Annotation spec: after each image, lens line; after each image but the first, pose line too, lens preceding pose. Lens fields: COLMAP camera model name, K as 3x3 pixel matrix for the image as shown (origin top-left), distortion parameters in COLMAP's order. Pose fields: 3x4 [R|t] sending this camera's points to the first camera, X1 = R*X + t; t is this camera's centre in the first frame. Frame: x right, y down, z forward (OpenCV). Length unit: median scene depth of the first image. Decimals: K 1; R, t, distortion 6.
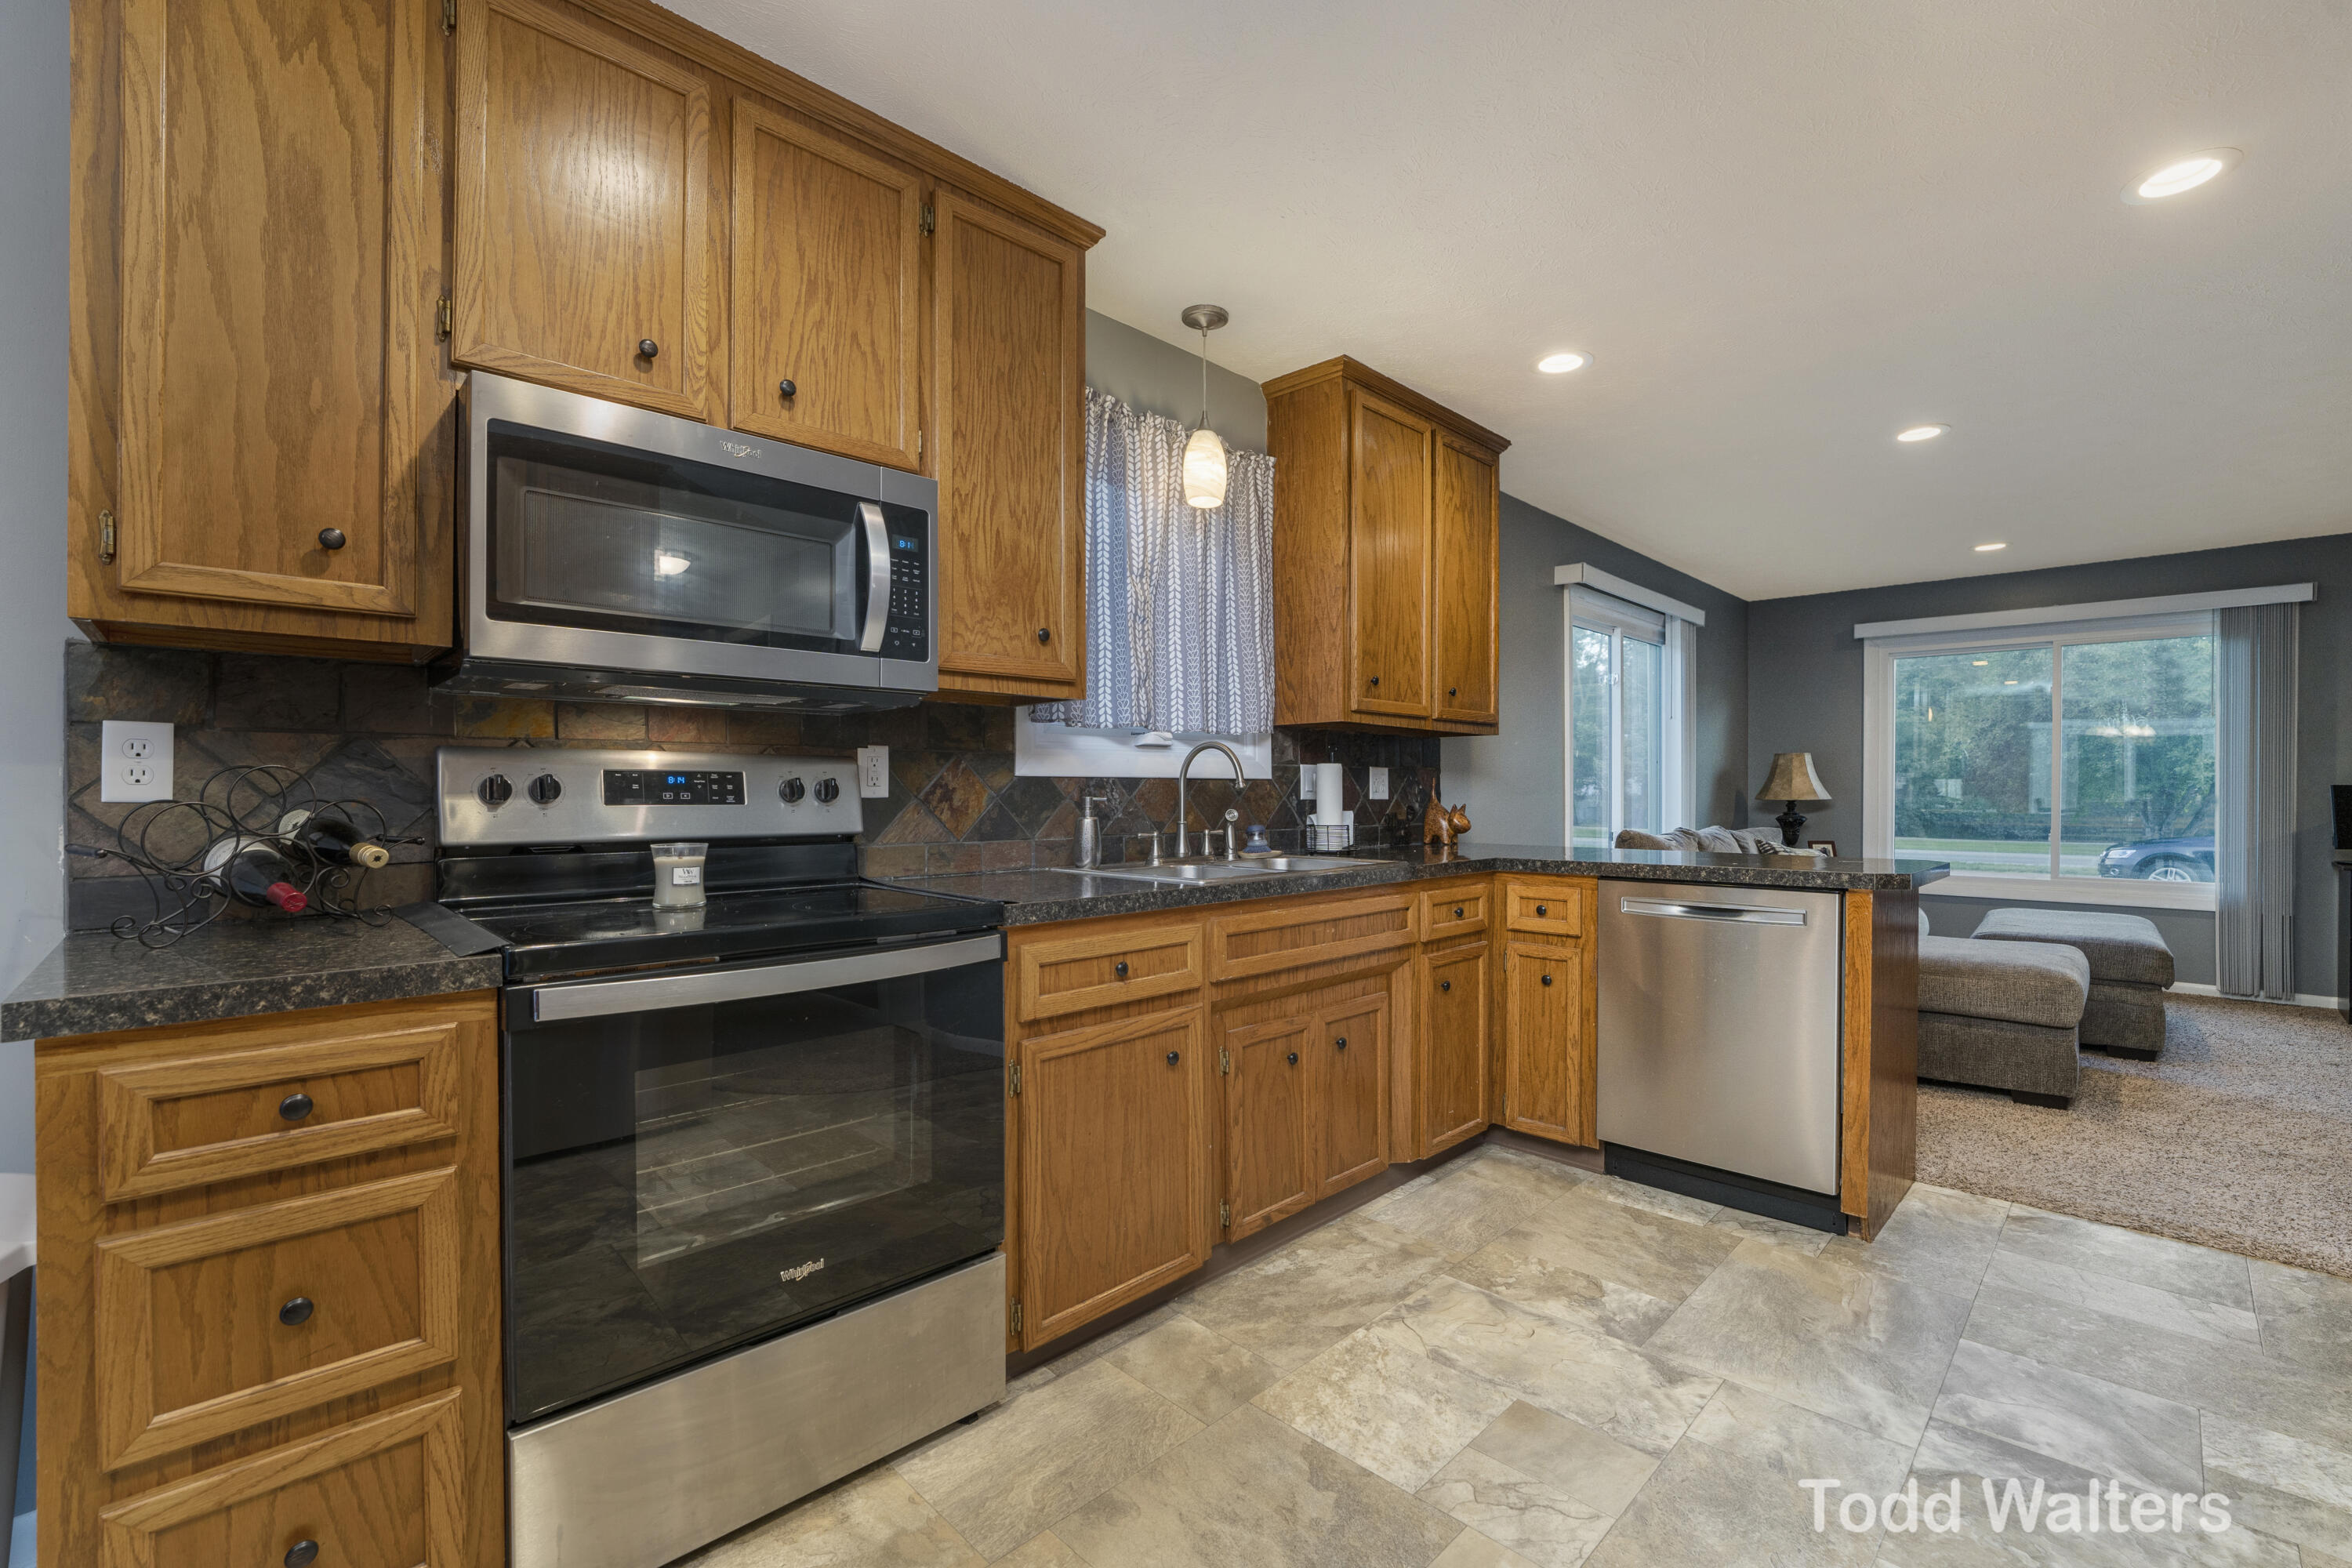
lens RADIAL K [[1025.5, 0, 1195.2], [0, 1025.5, 796.9], [0, 0, 1]] dist [-0.014157, 0.000684]
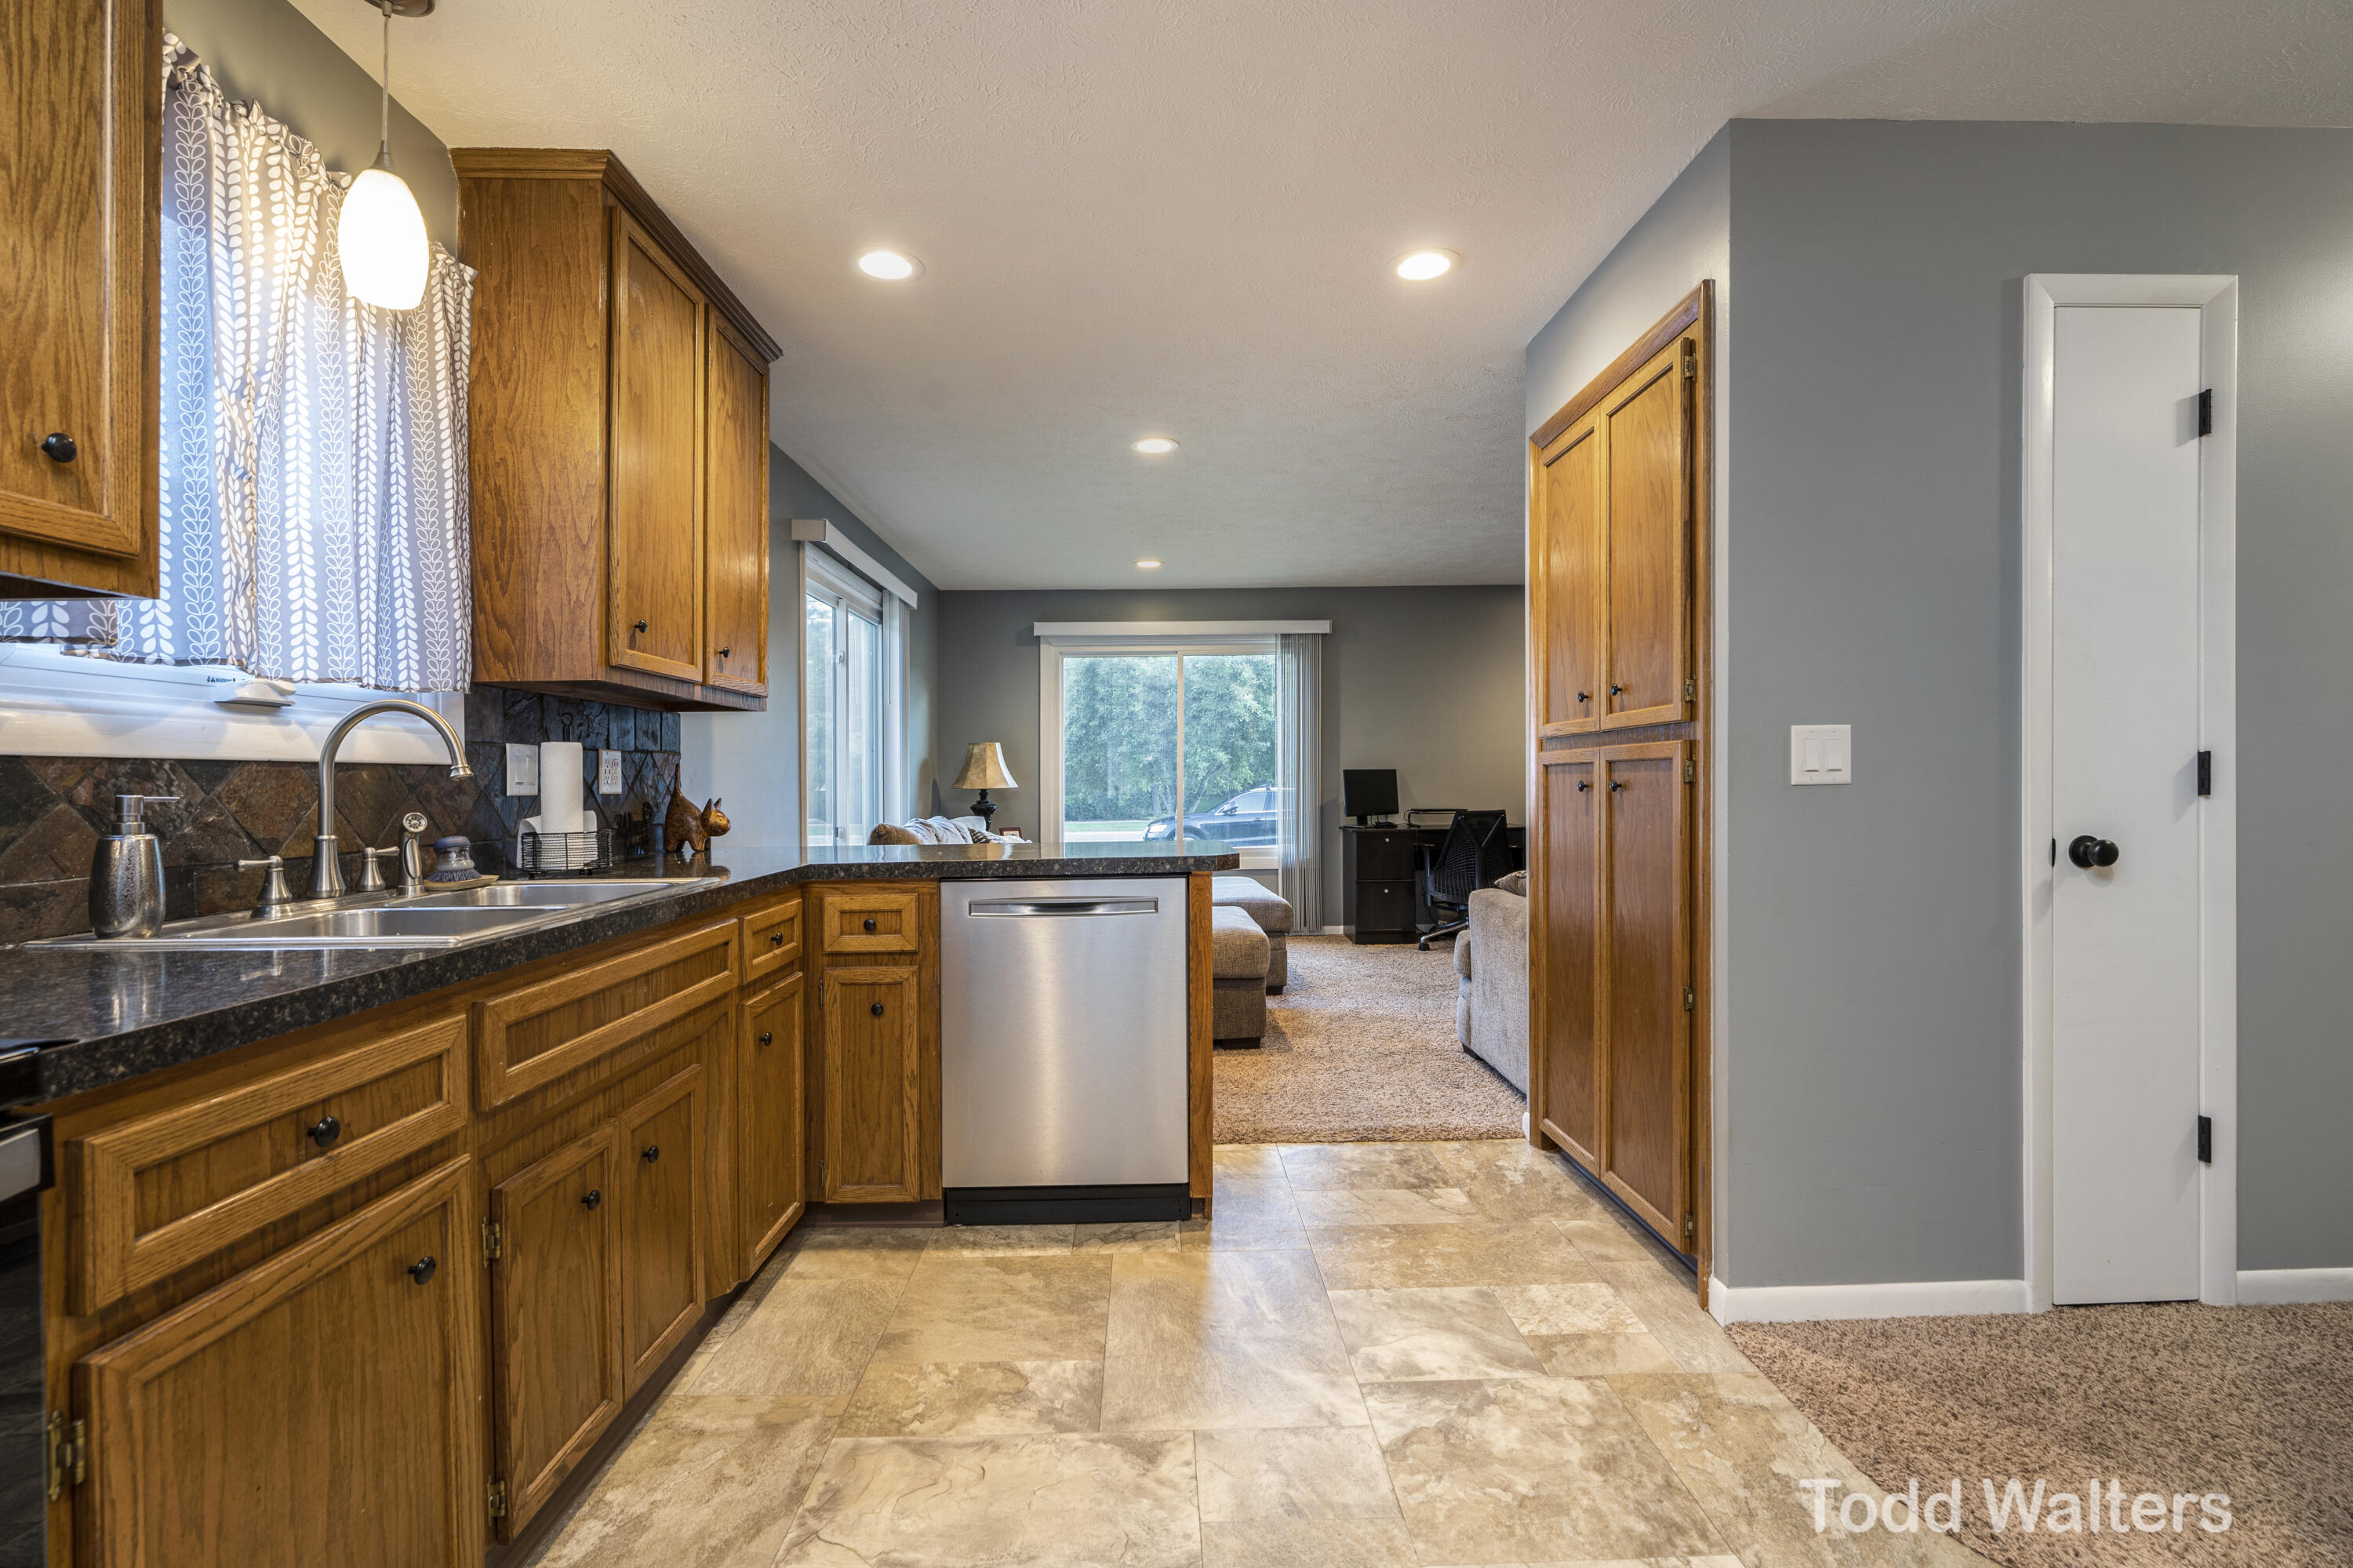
lens RADIAL K [[1081.8, 0, 1183.2], [0, 1081.8, 777.7], [0, 0, 1]] dist [-0.015459, 0.001833]
pose [[0.699217, -0.009086, 0.714852, -0.109867], [0.018918, 0.999804, -0.005797, 0.003663], [-0.714659, 0.017576, 0.699252, 0.237691]]
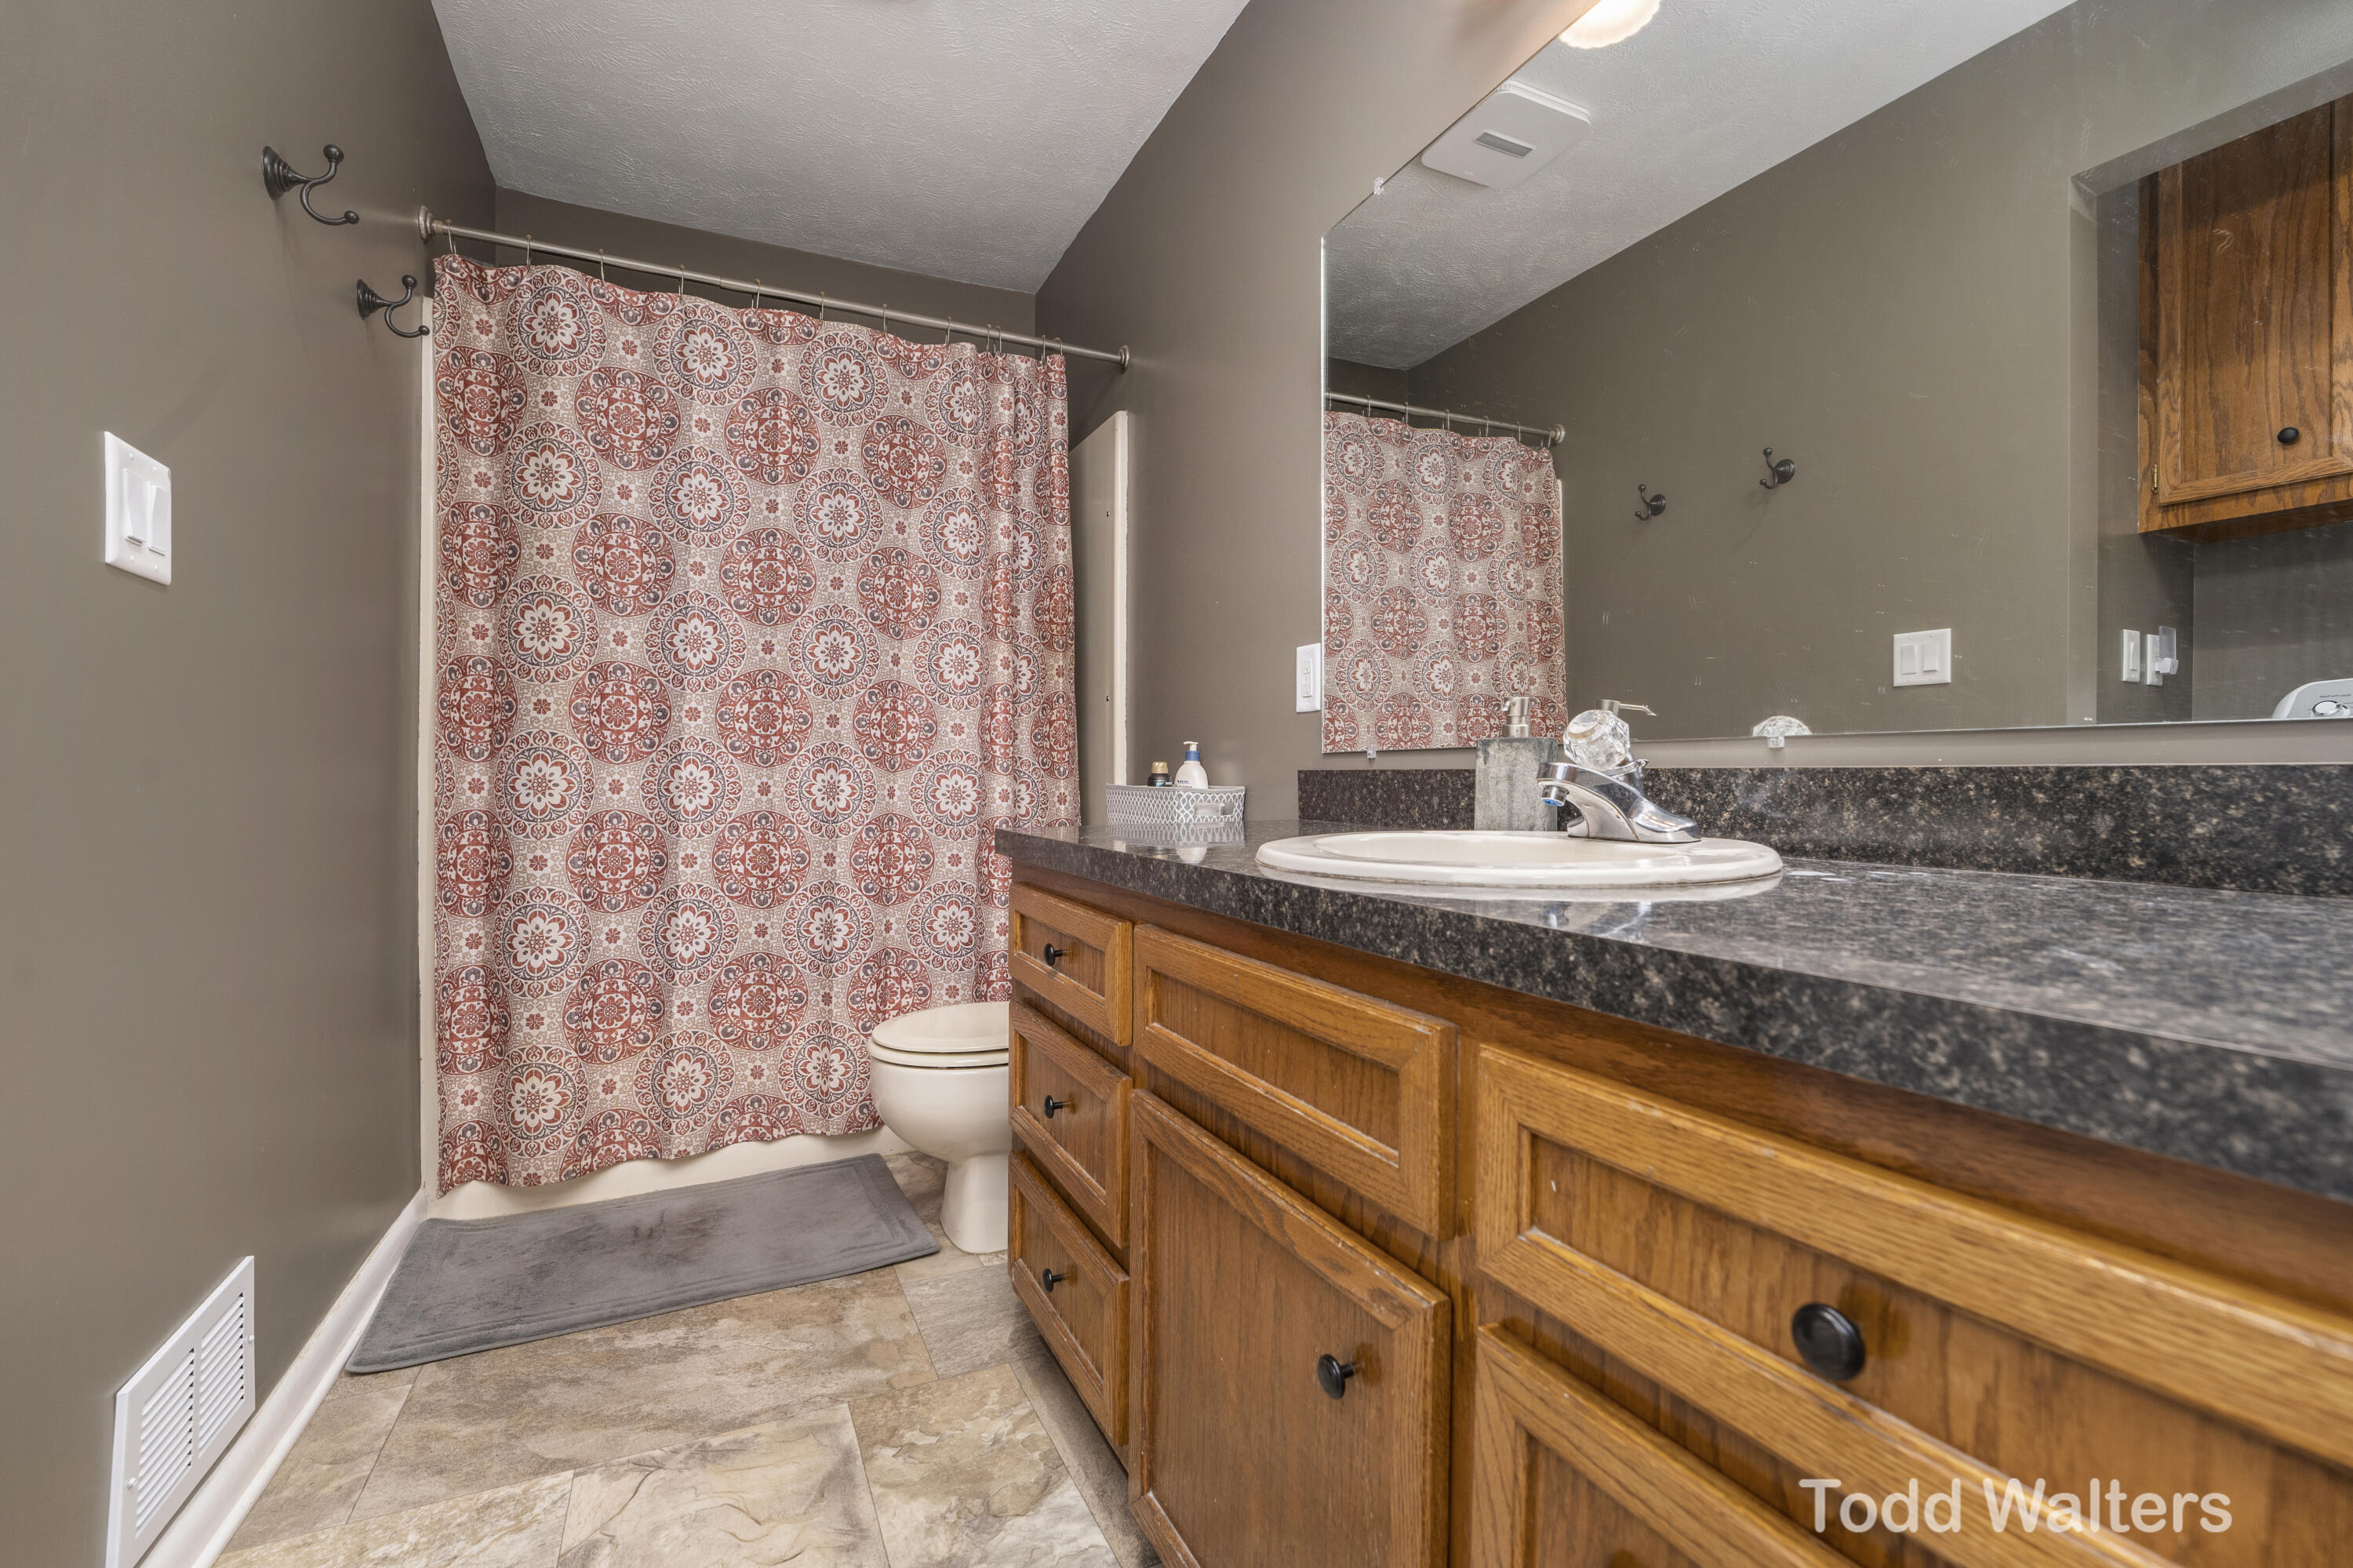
lens RADIAL K [[1026.0, 0, 1177.8], [0, 1026.0, 787.9], [0, 0, 1]] dist [-0.014157, 0.000684]
pose [[0.932995, -0.004387, -0.359863, 0.551023], [0.003993, 0.999990, -0.001838, 0.093032], [0.359868, 0.000278, 0.933003, 0.440911]]
